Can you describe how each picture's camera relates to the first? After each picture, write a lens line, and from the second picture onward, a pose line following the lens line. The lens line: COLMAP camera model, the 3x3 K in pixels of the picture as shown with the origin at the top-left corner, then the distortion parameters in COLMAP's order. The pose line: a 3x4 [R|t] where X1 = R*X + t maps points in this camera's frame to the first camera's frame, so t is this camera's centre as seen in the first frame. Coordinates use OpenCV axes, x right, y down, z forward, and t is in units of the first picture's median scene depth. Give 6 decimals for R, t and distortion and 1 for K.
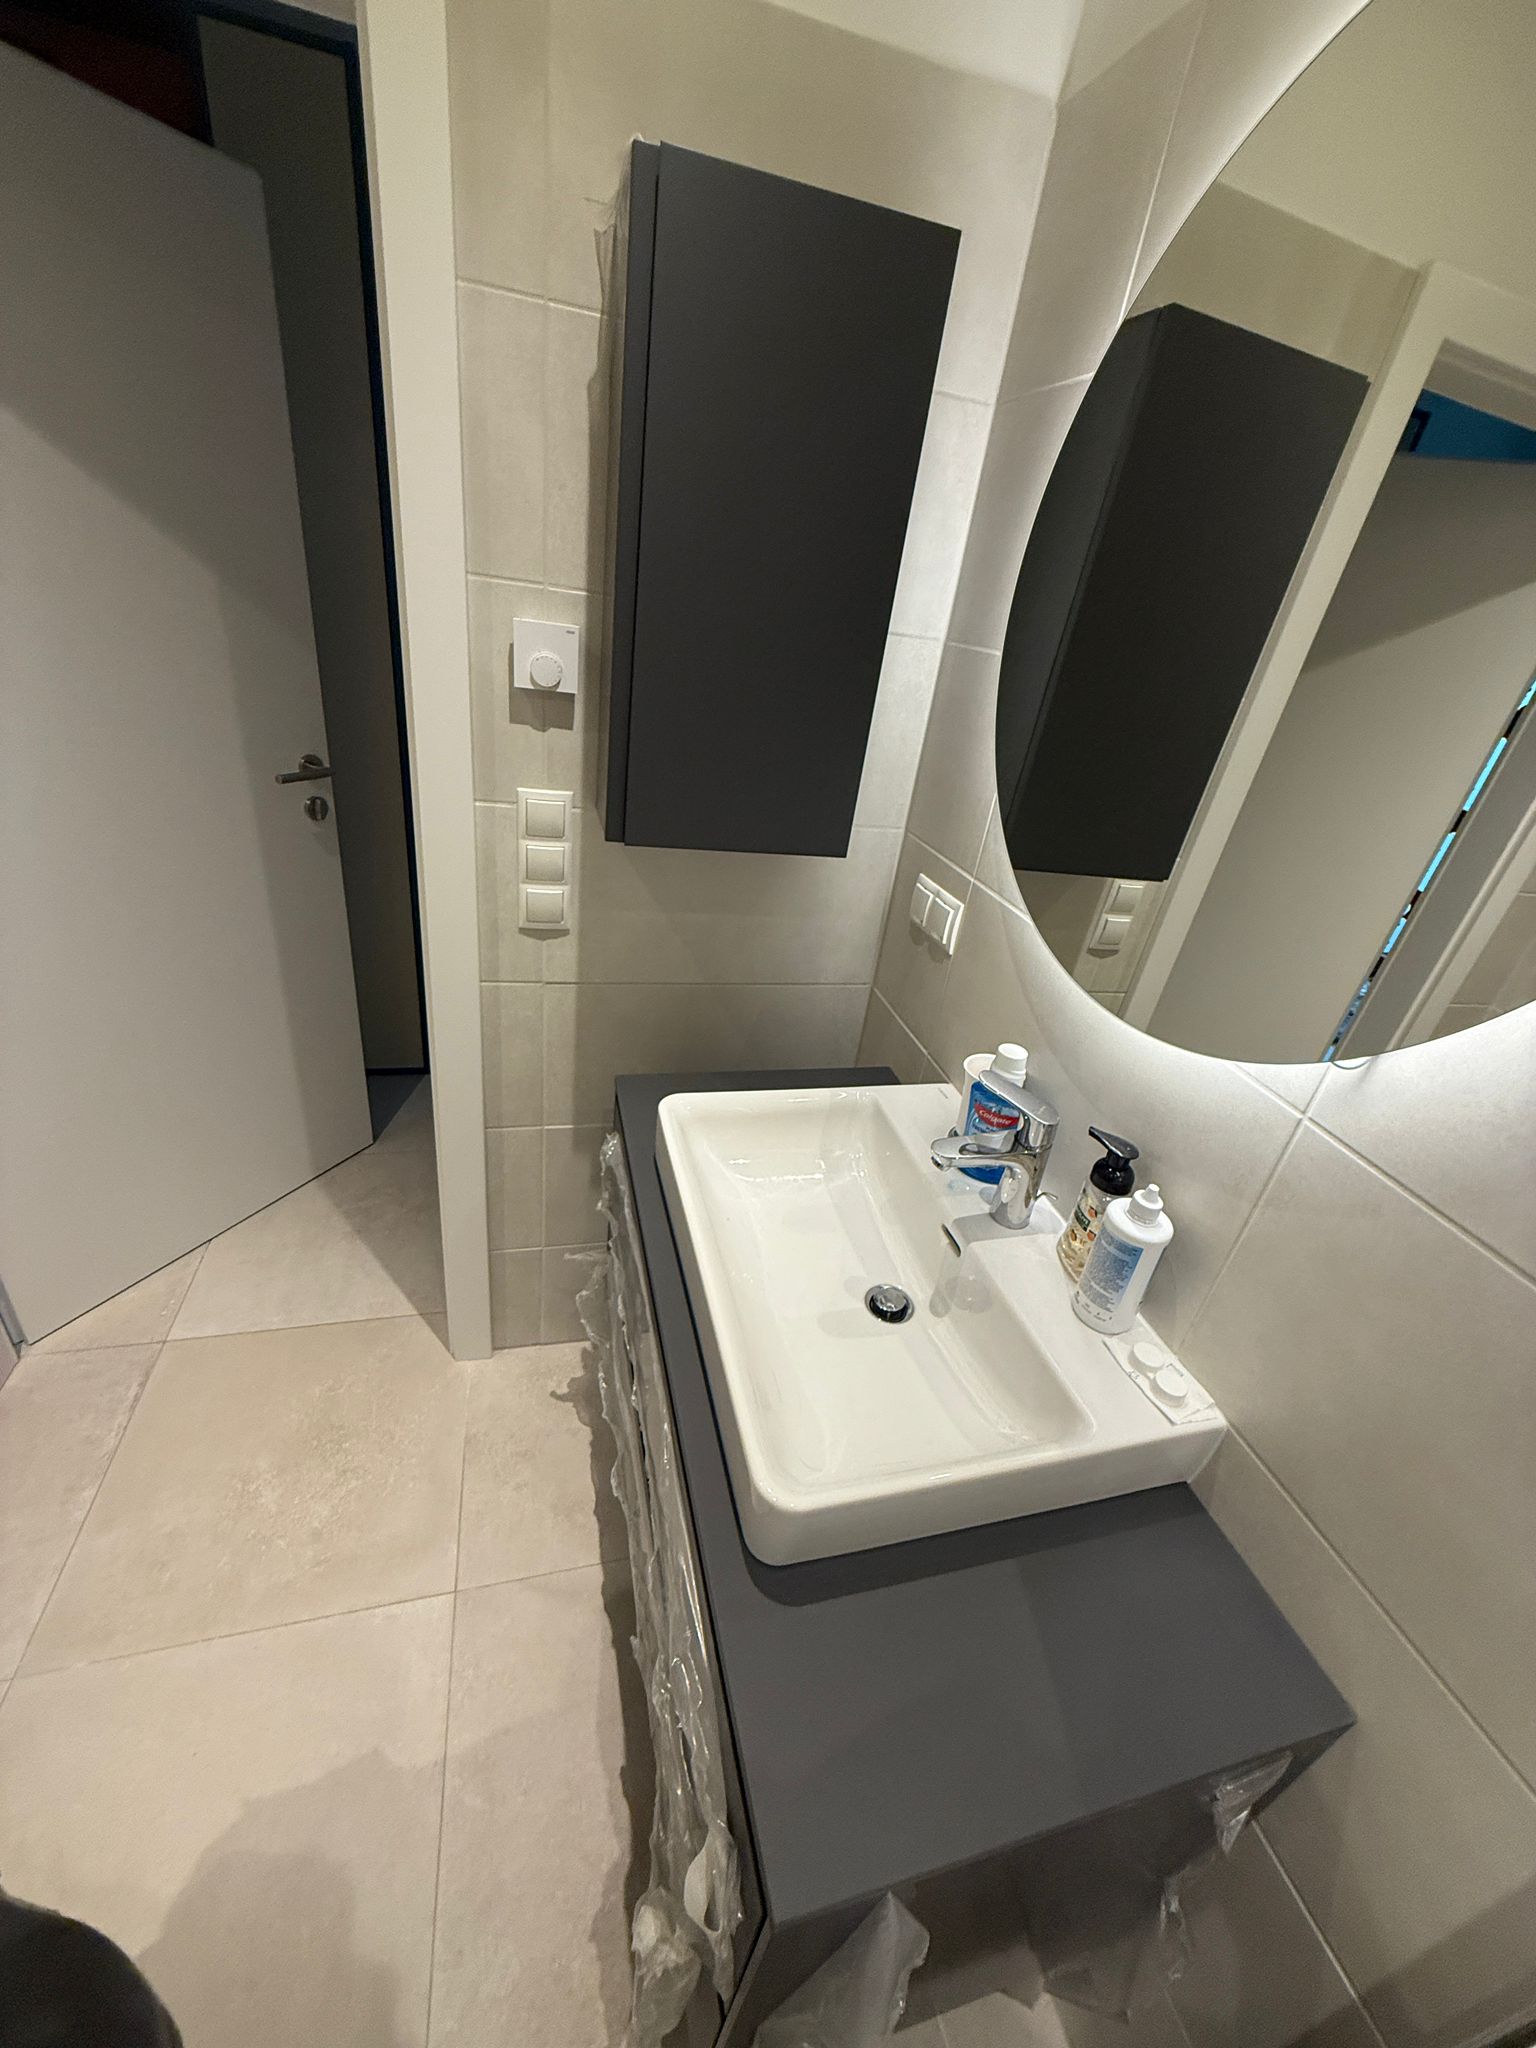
lens RADIAL K [[814.1, 0, 767.4], [0, 814.1, 1022.1], [0, 0, 1]] dist [0.001393, 0.000672]
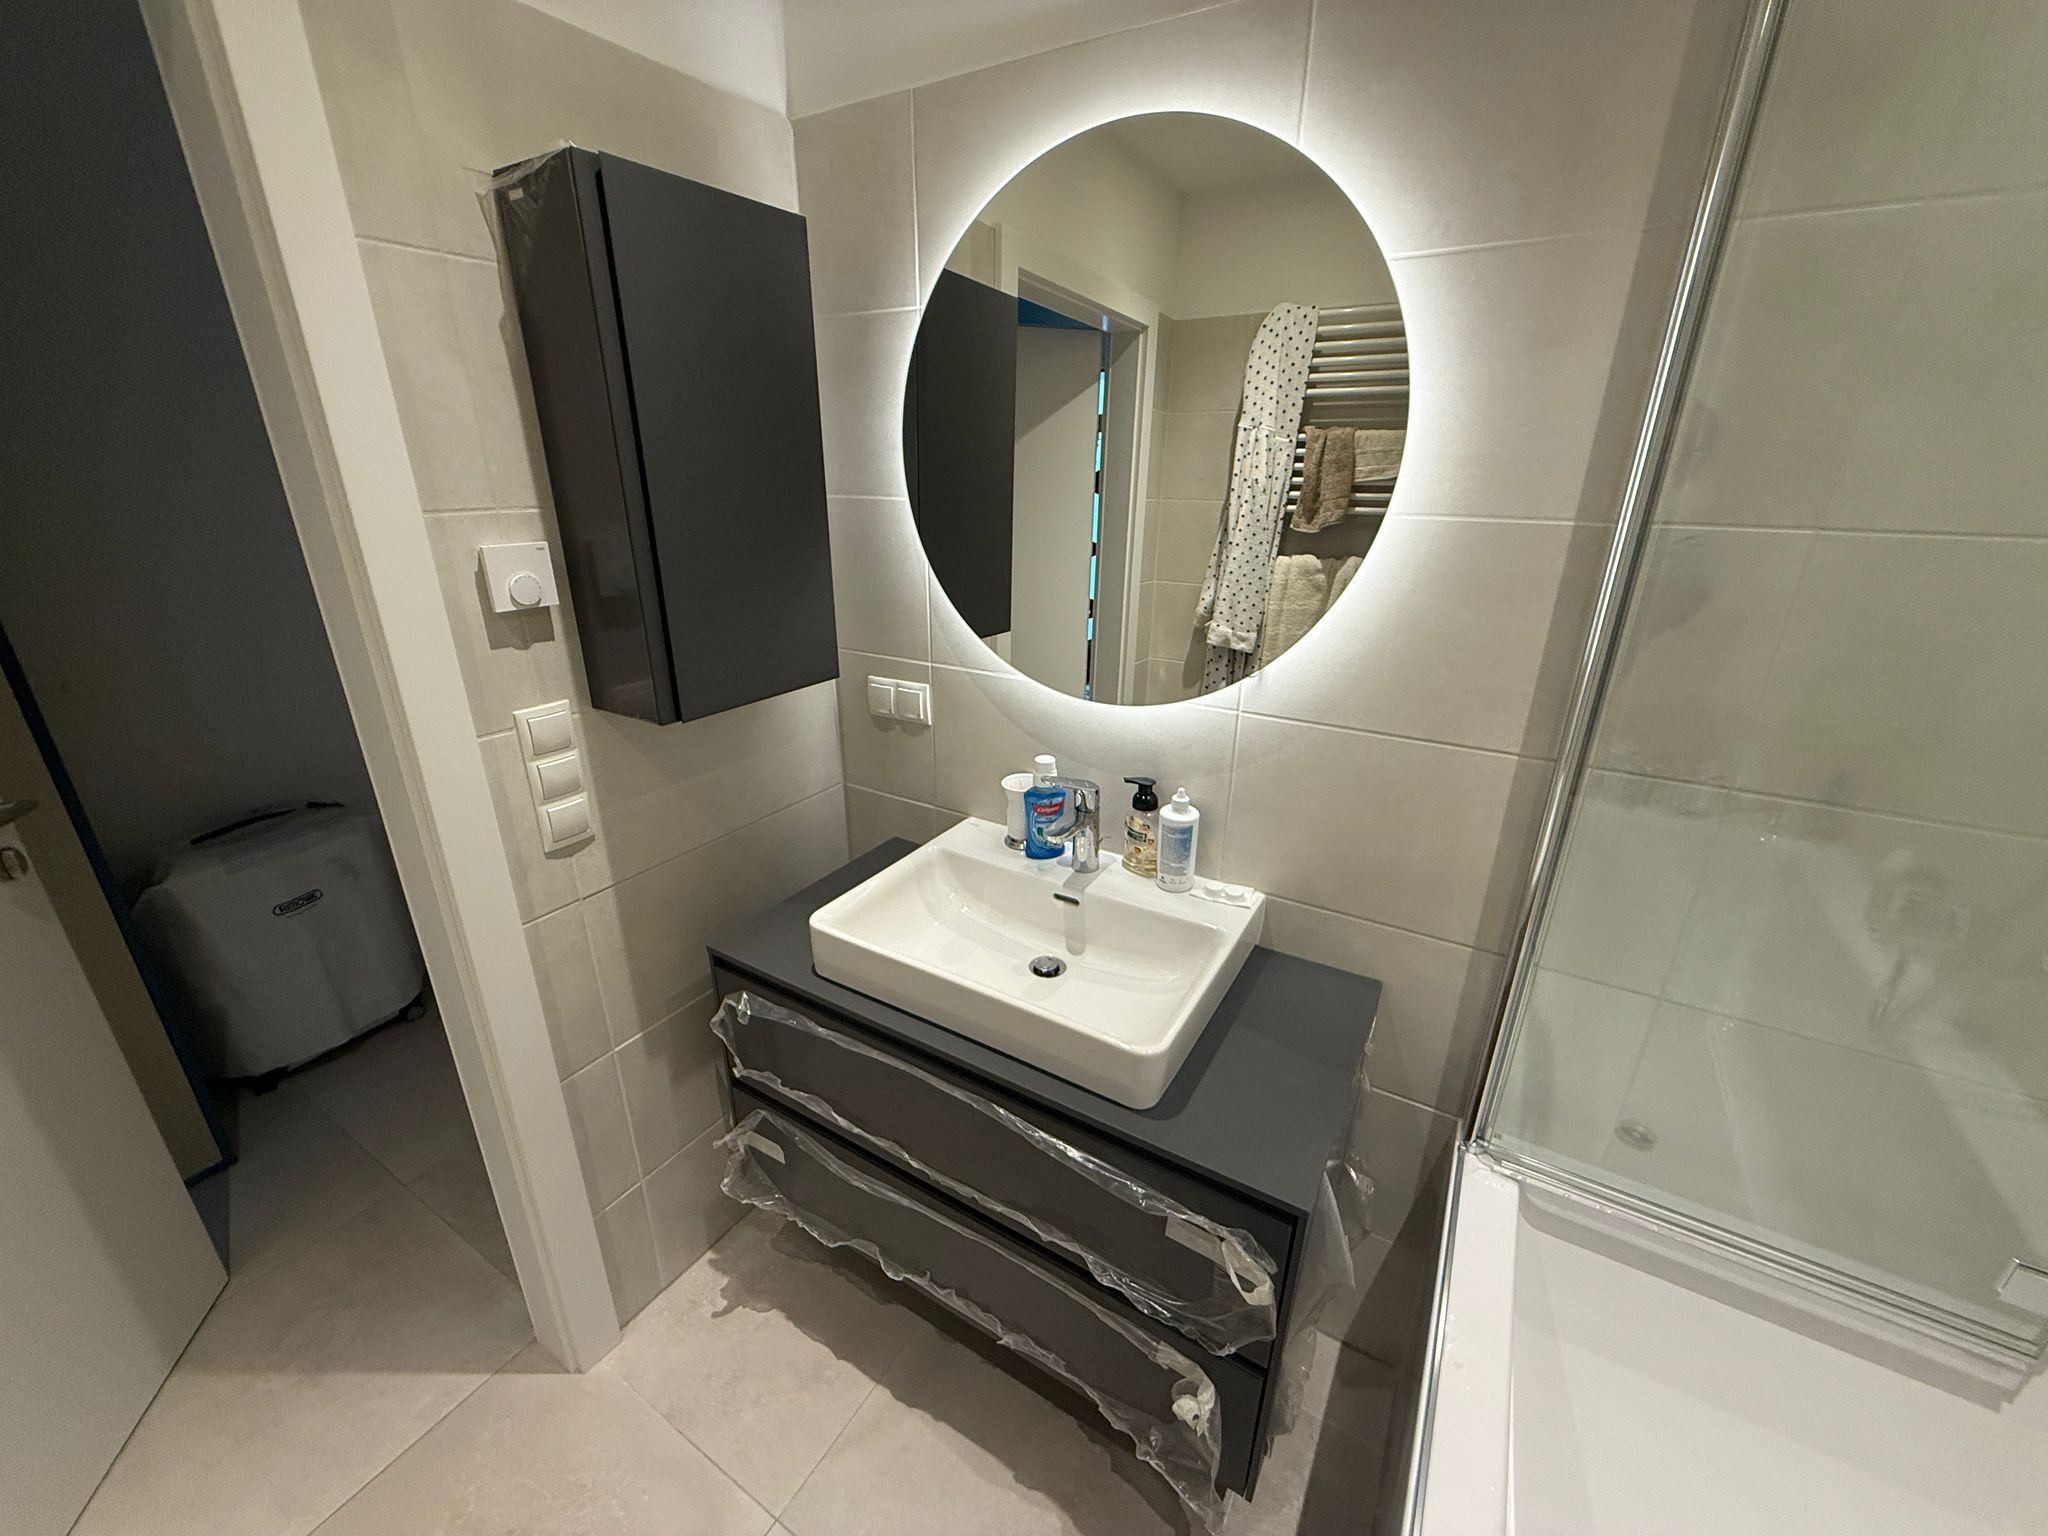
lens RADIAL K [[814.1, 0, 1018.3], [0, 814.1, 773.5], [0, 0, 1]] dist [0.001393, 0.000672]
pose [[0.720449, -0.365101, 0.589623, -0.467190], [0.405021, 0.911653, 0.069618, -0.047569], [-0.562949, 0.188653, 0.804673, -0.091512]]
